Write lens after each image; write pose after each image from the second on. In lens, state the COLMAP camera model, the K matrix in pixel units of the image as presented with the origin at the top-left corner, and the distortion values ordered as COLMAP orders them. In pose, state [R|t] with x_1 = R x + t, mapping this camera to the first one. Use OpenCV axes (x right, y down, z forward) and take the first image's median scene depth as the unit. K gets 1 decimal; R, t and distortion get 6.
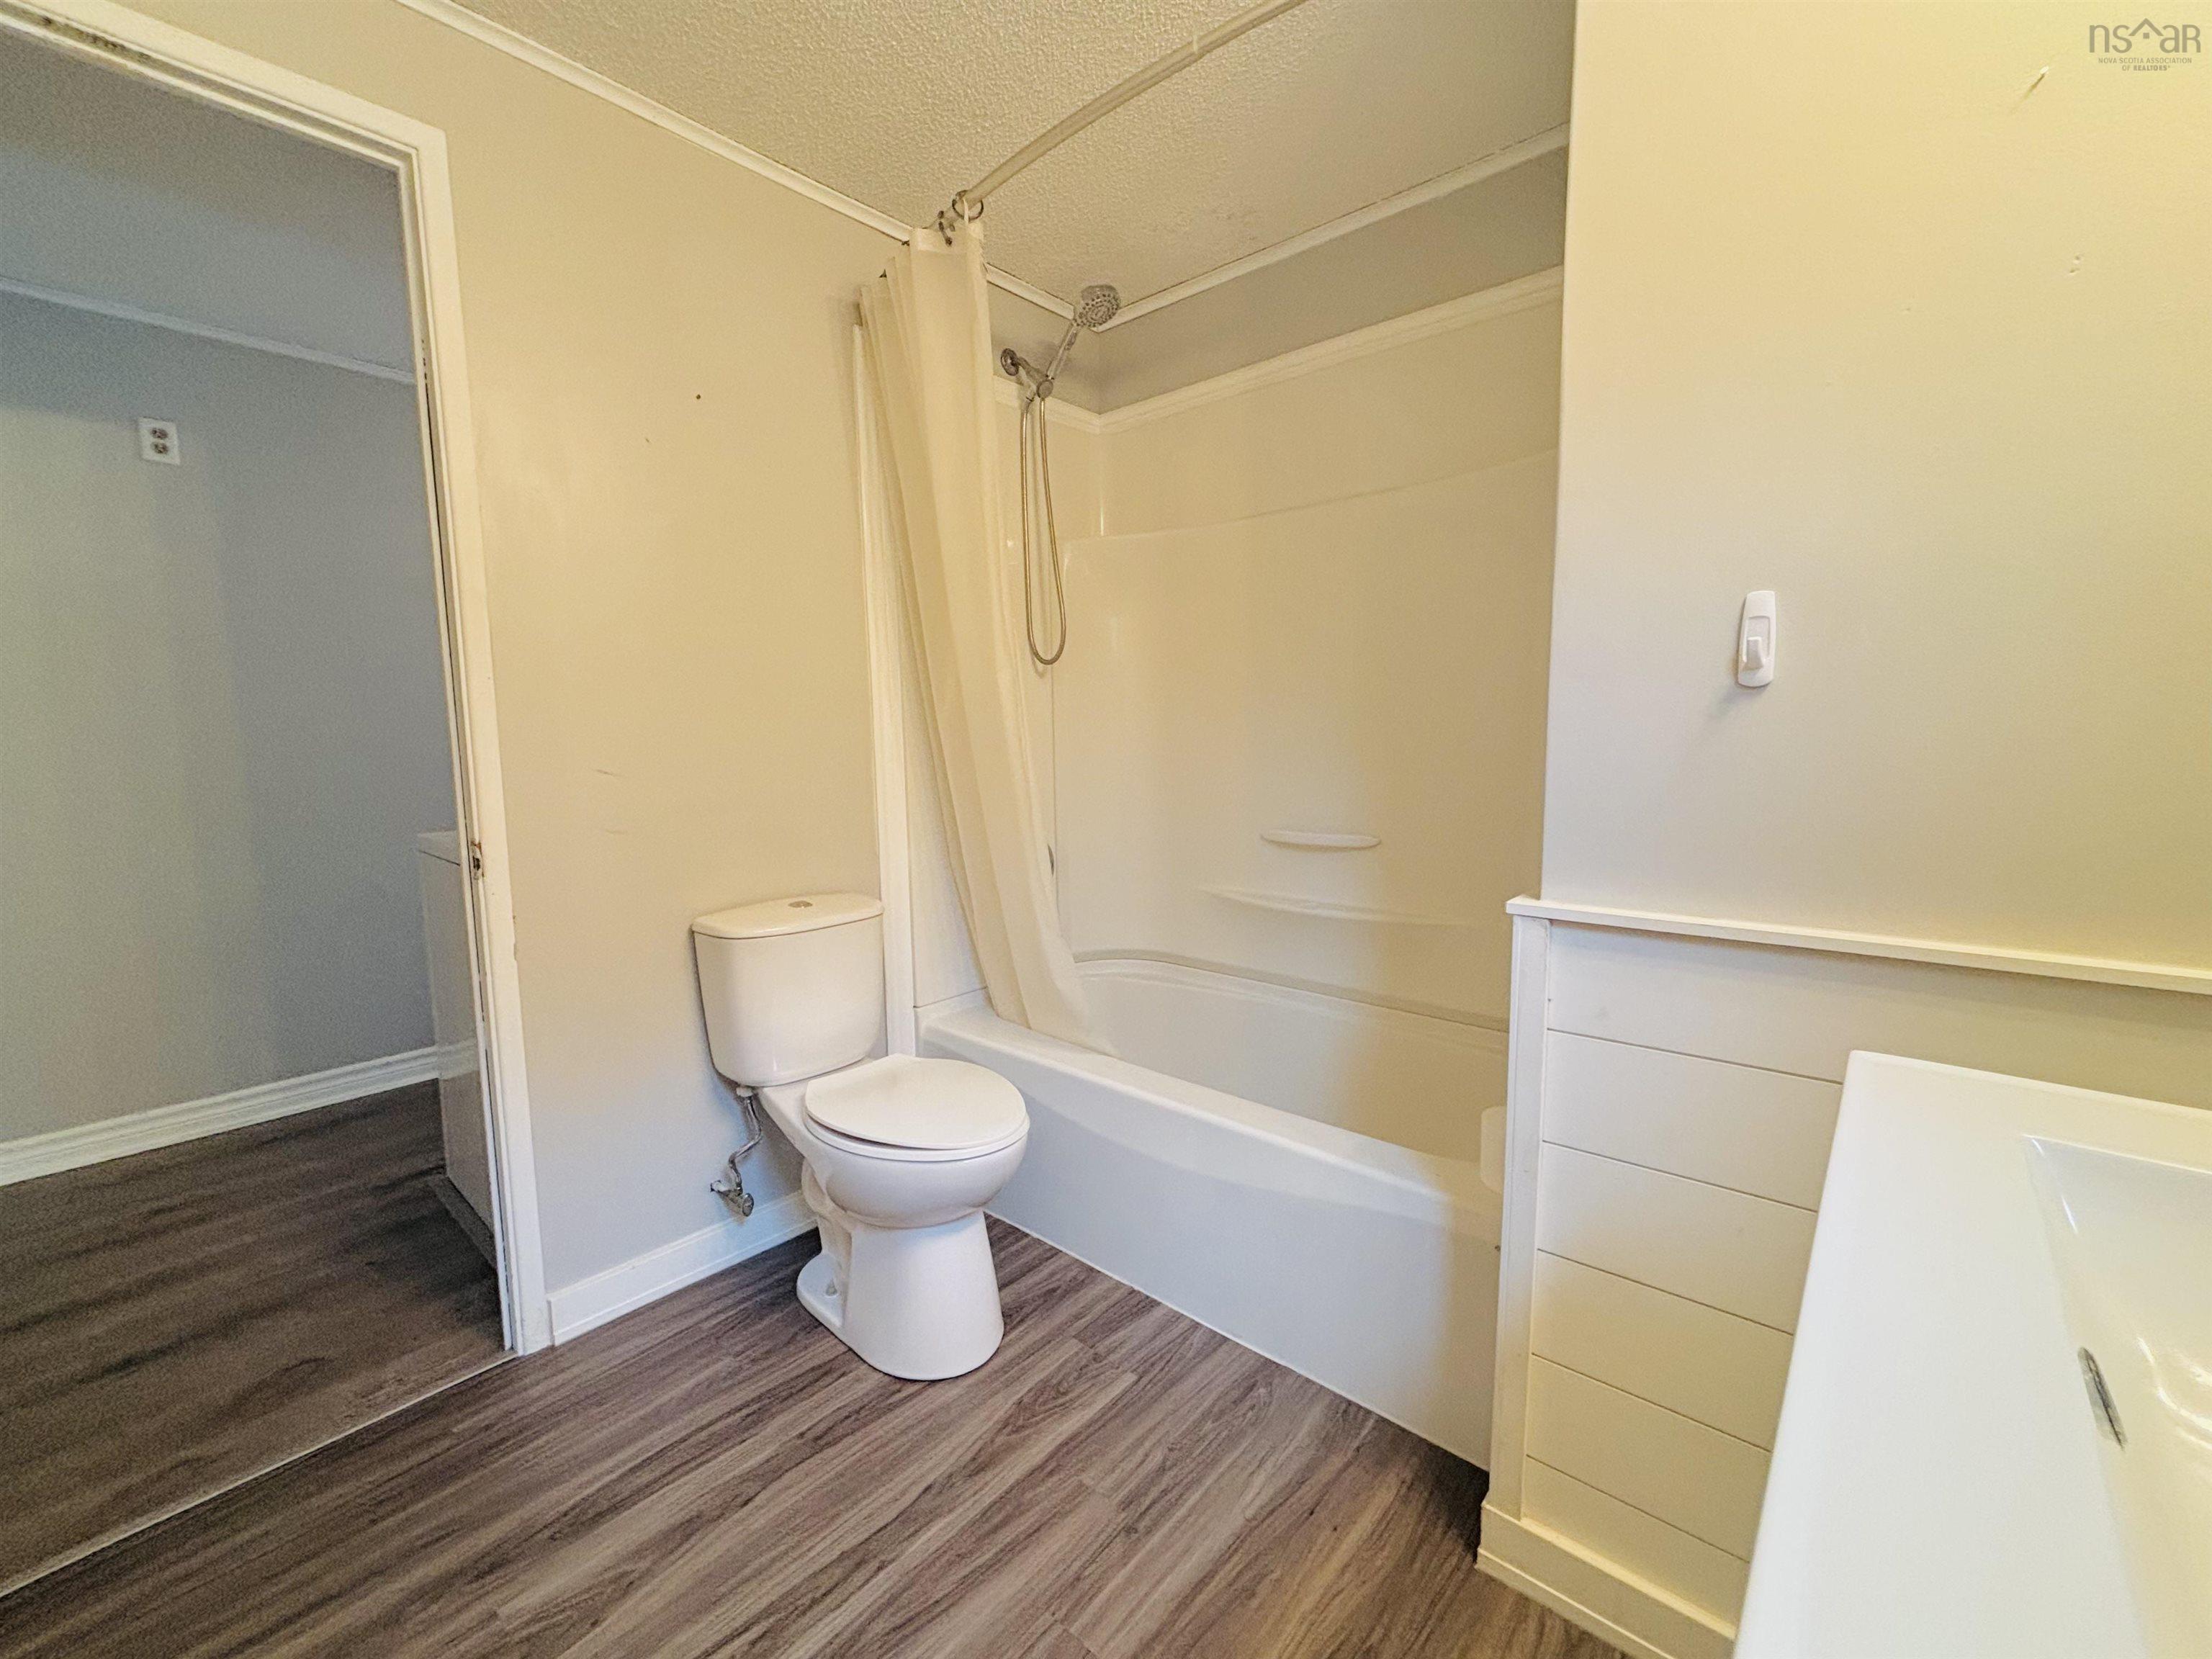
lens RADIAL K [[894.7, 0, 1103.8], [0, 894.7, 830.6], [0, 0, 1]] dist [0.002690, -0.000560]
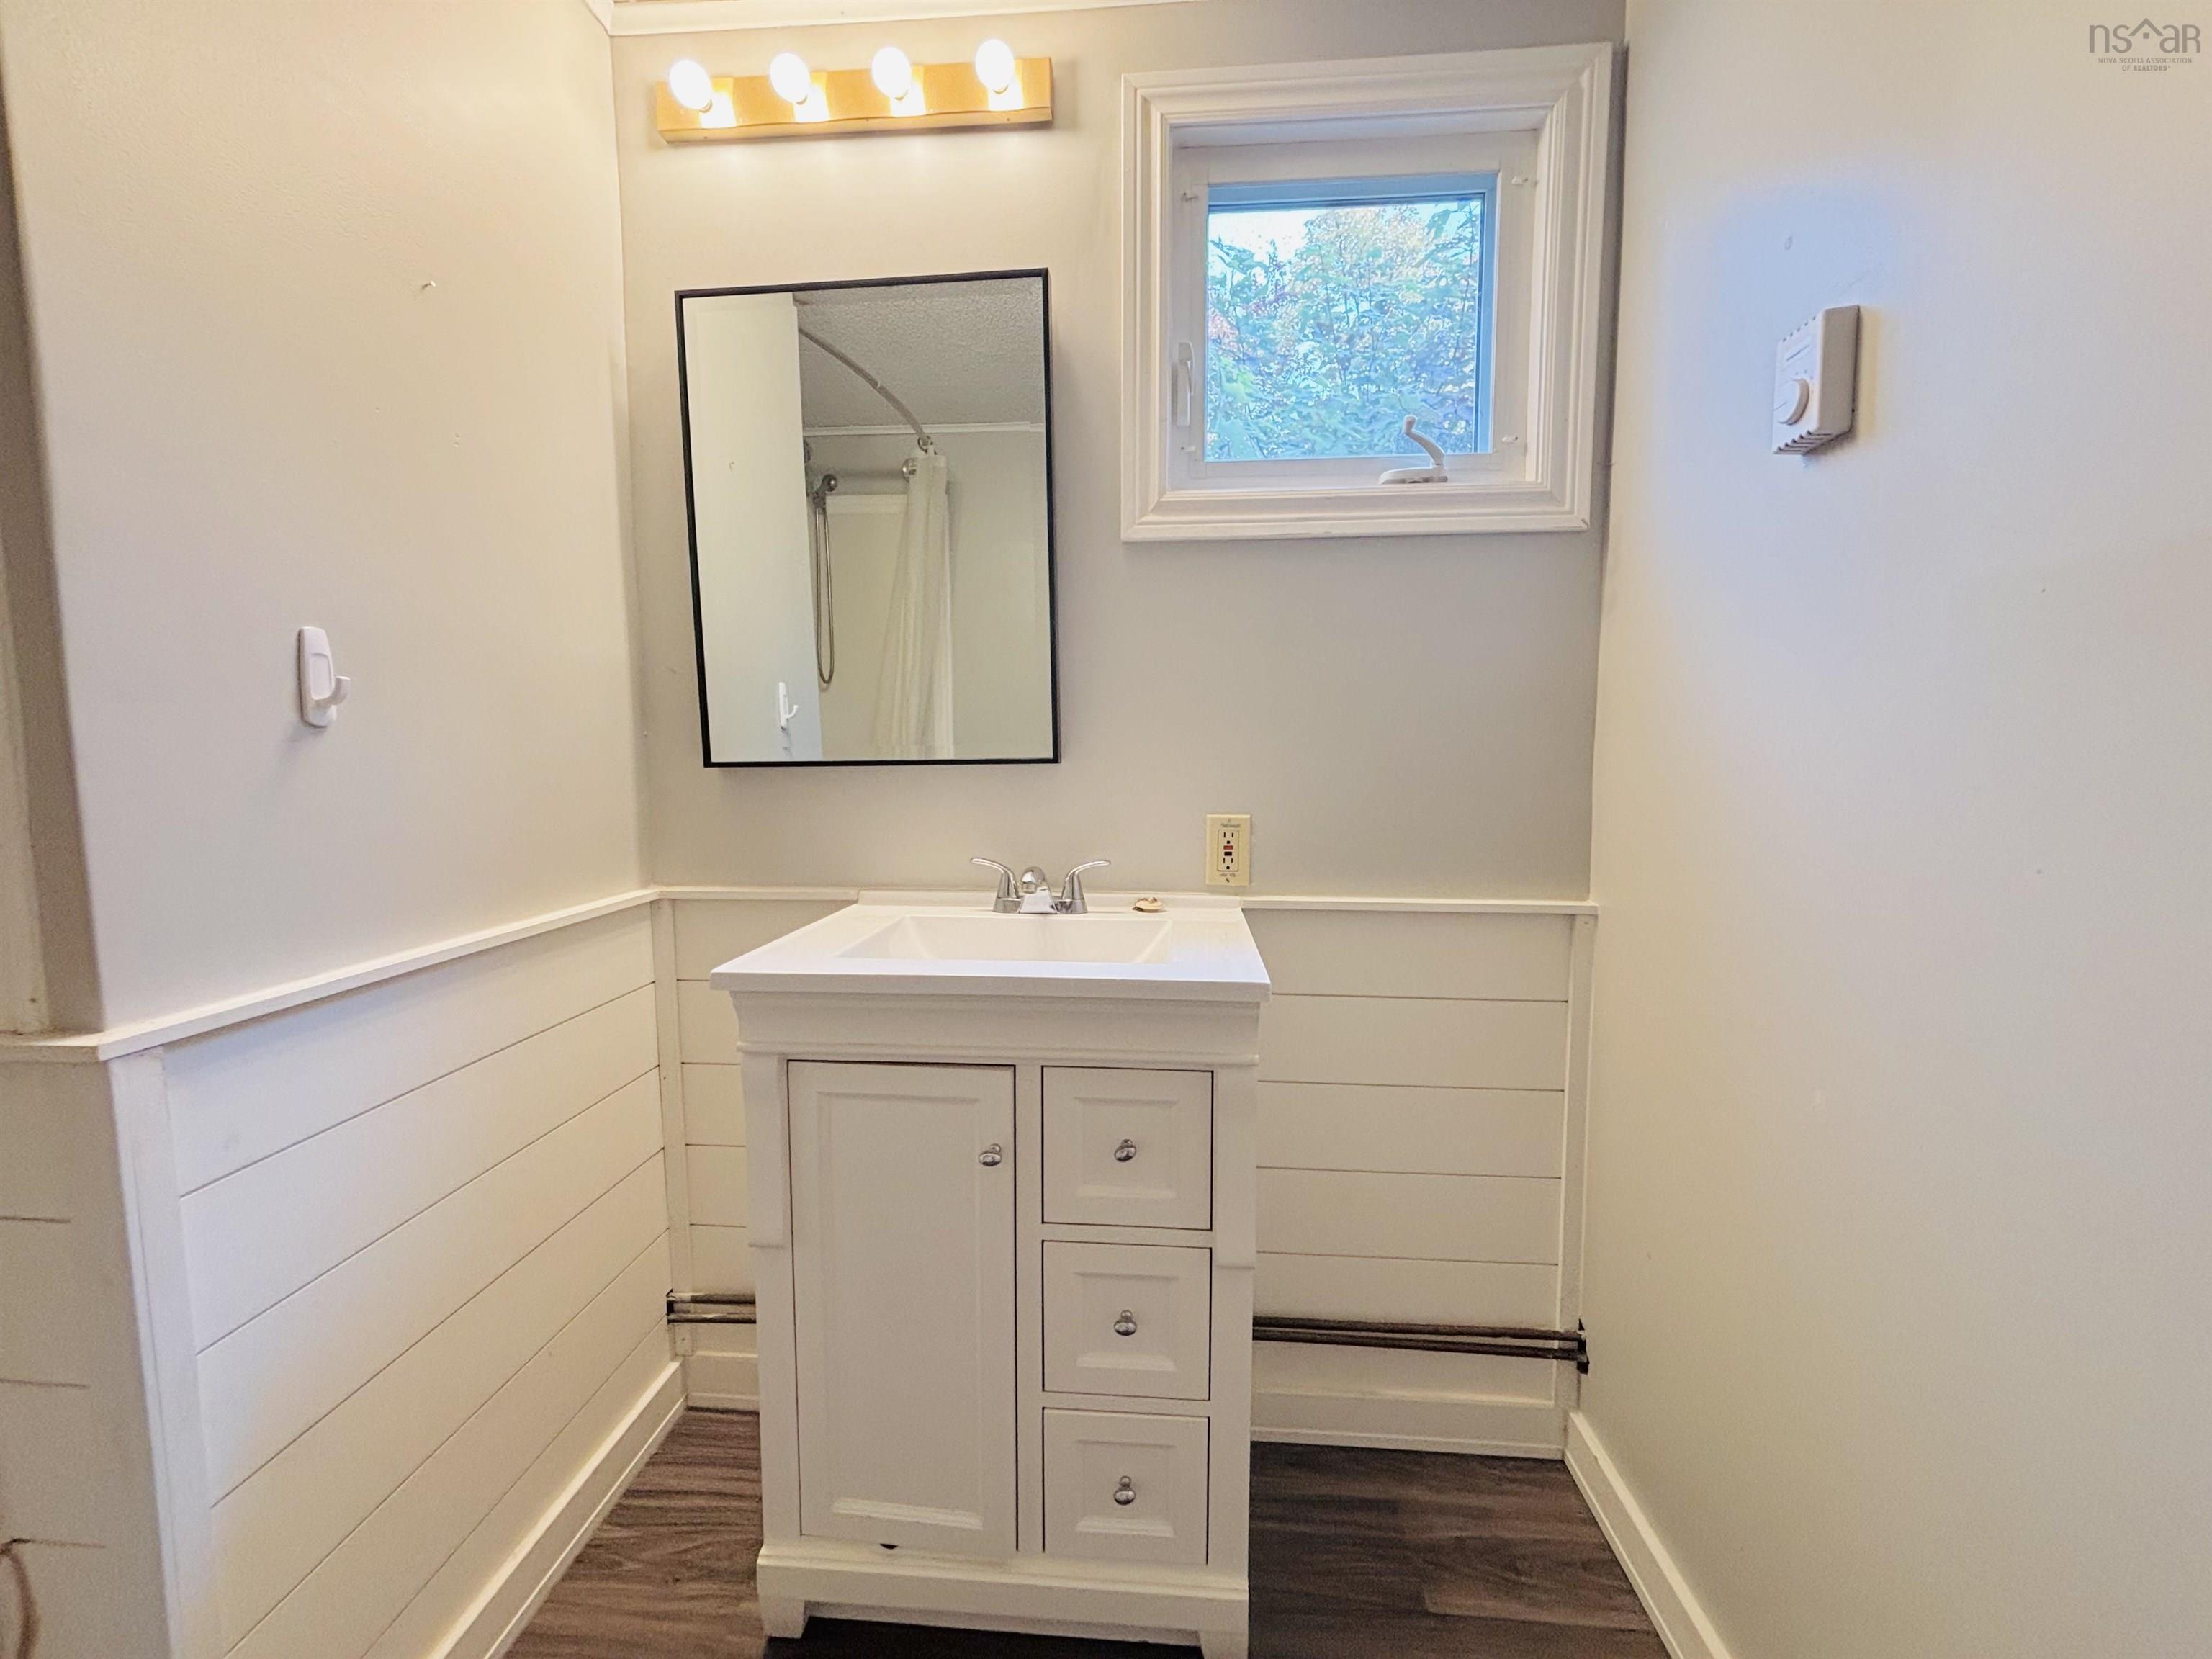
lens RADIAL K [[894.7, 0, 1099.8], [0, 894.7, 825.7], [0, 0, 1]] dist [0.002690, -0.000560]
pose [[-0.601586, -0.048384, 0.797342, -0.396771], [0.104992, 0.984715, 0.138969, -0.071934], [-0.791878, 0.167317, -0.587311, 0.657352]]
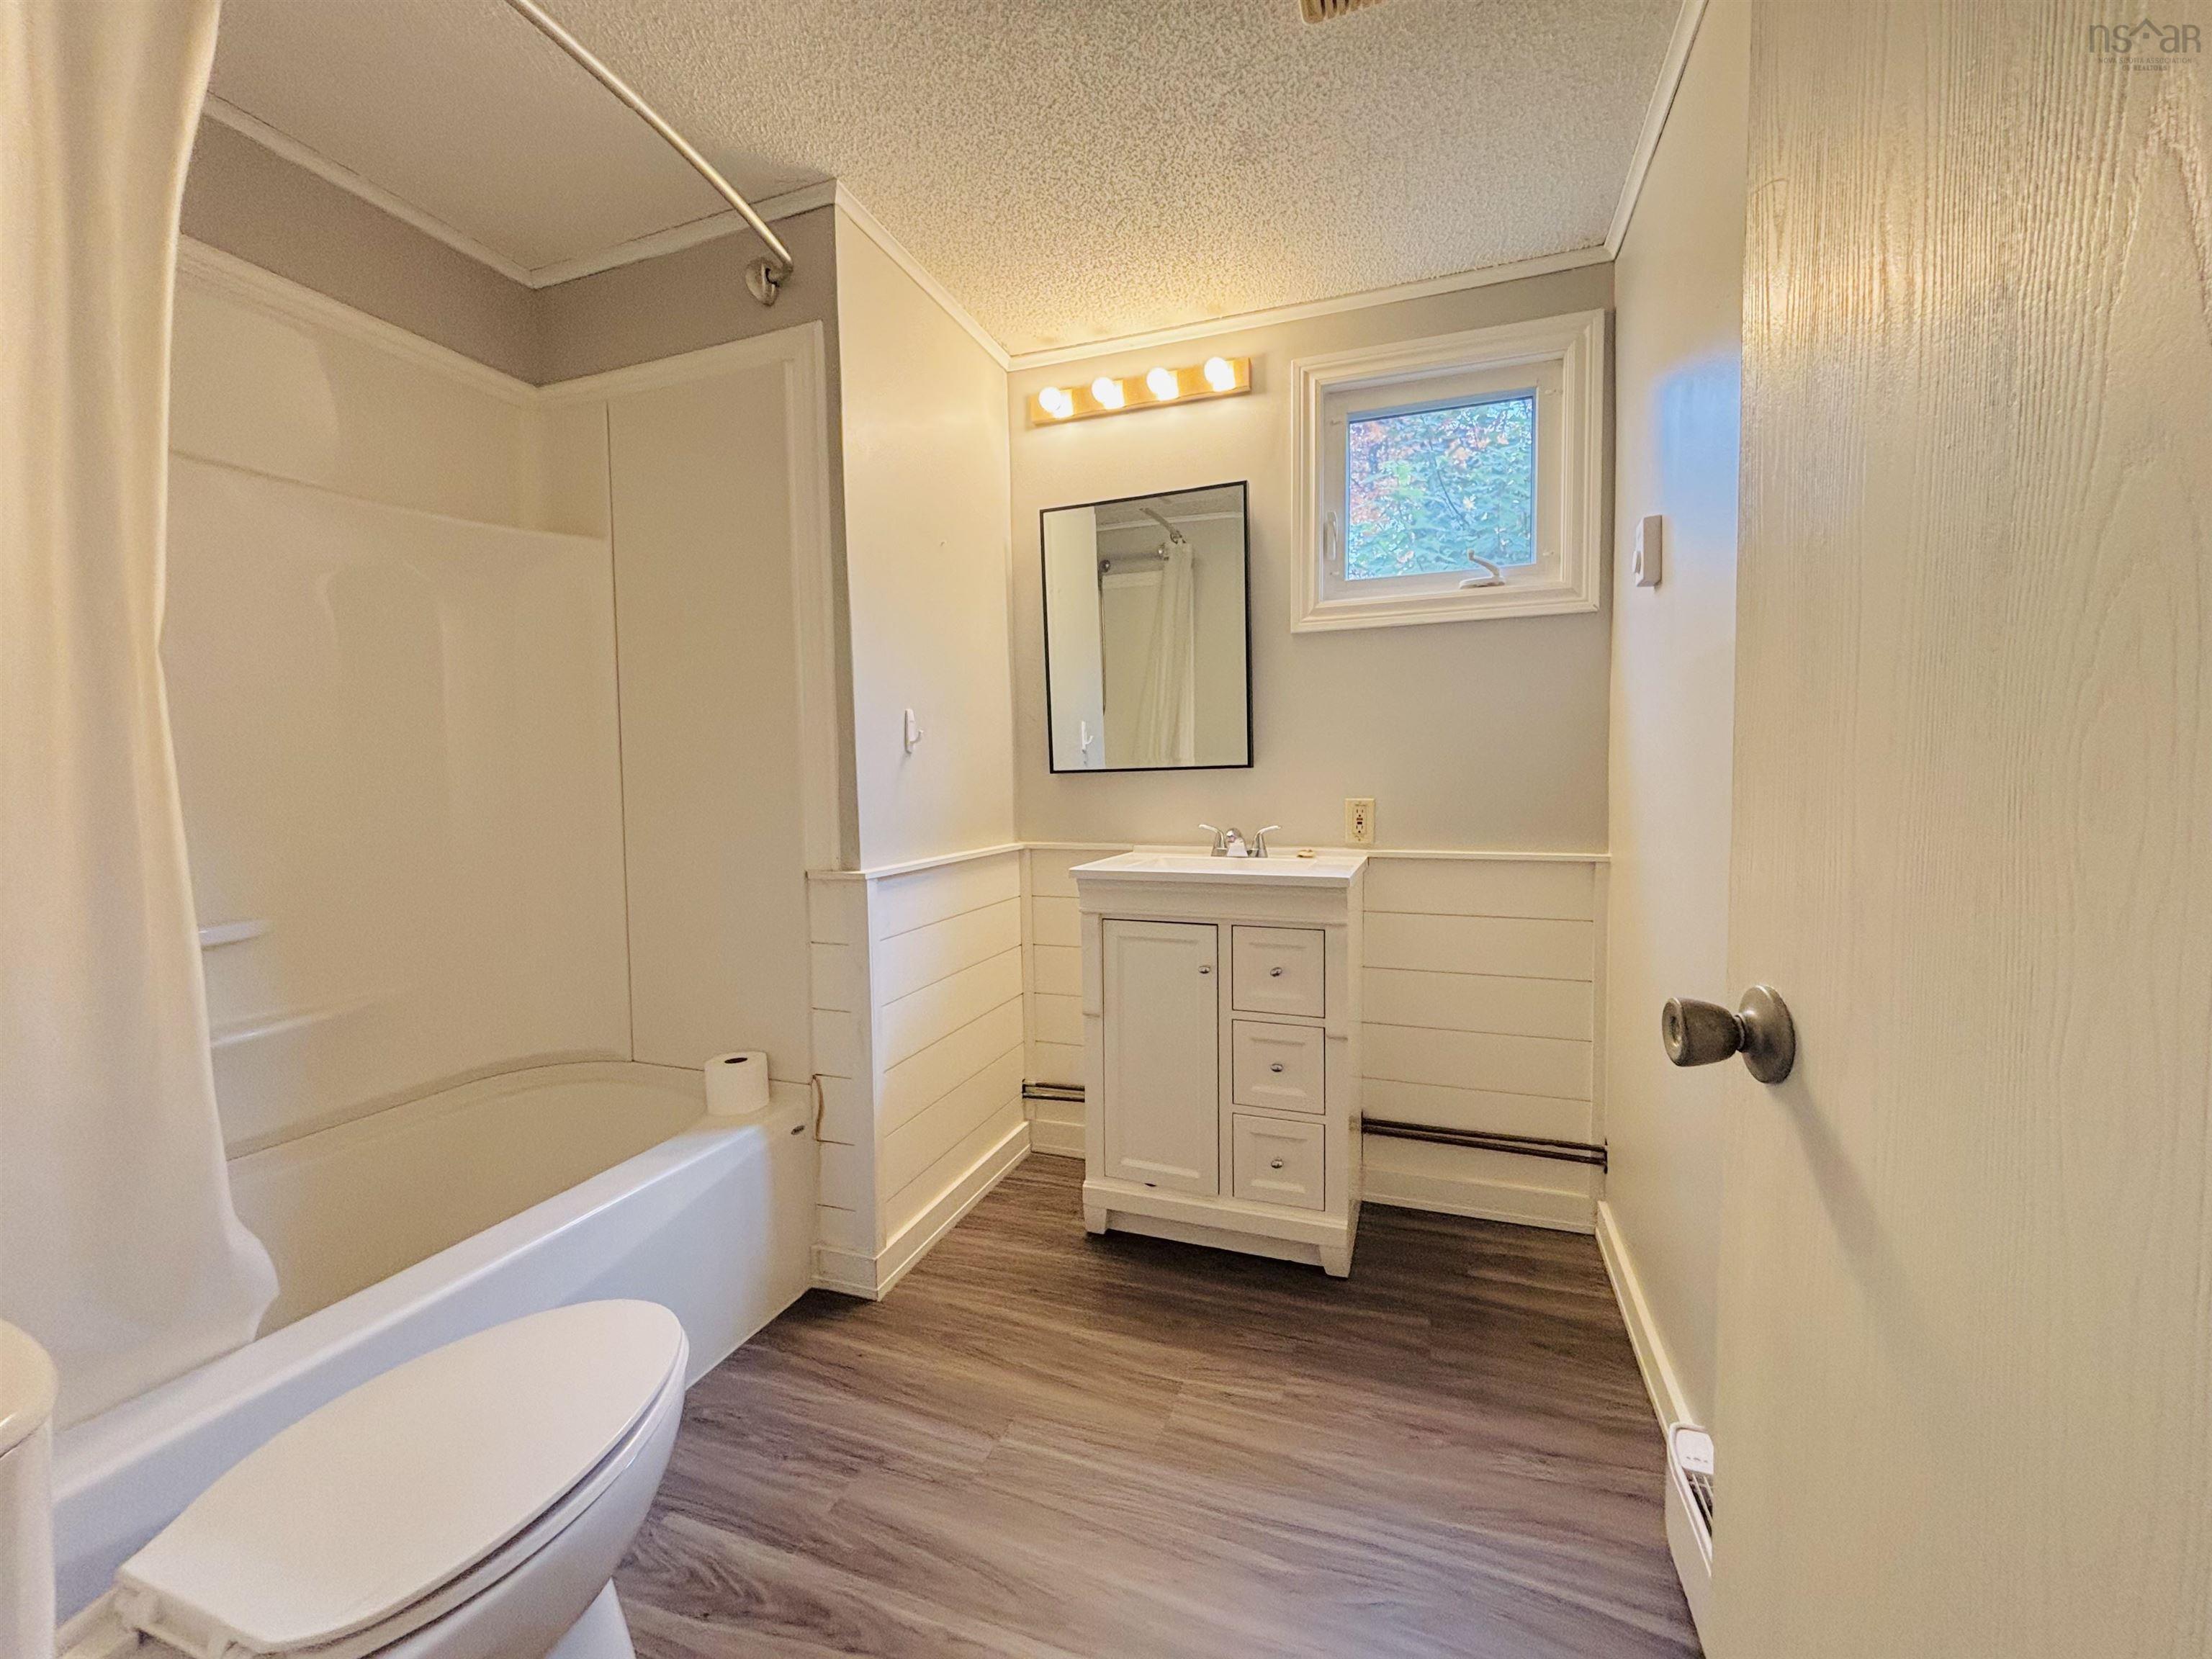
lens RADIAL K [[894.7, 0, 1093.6], [0, 894.7, 833.0], [0, 0, 1]] dist [0.002690, -0.000560]
pose [[-0.355959, -0.038696, 0.933700, -1.061218], [0.129042, 0.987535, 0.090122, -0.075183], [-0.925549, 0.152566, -0.346528, 0.982162]]
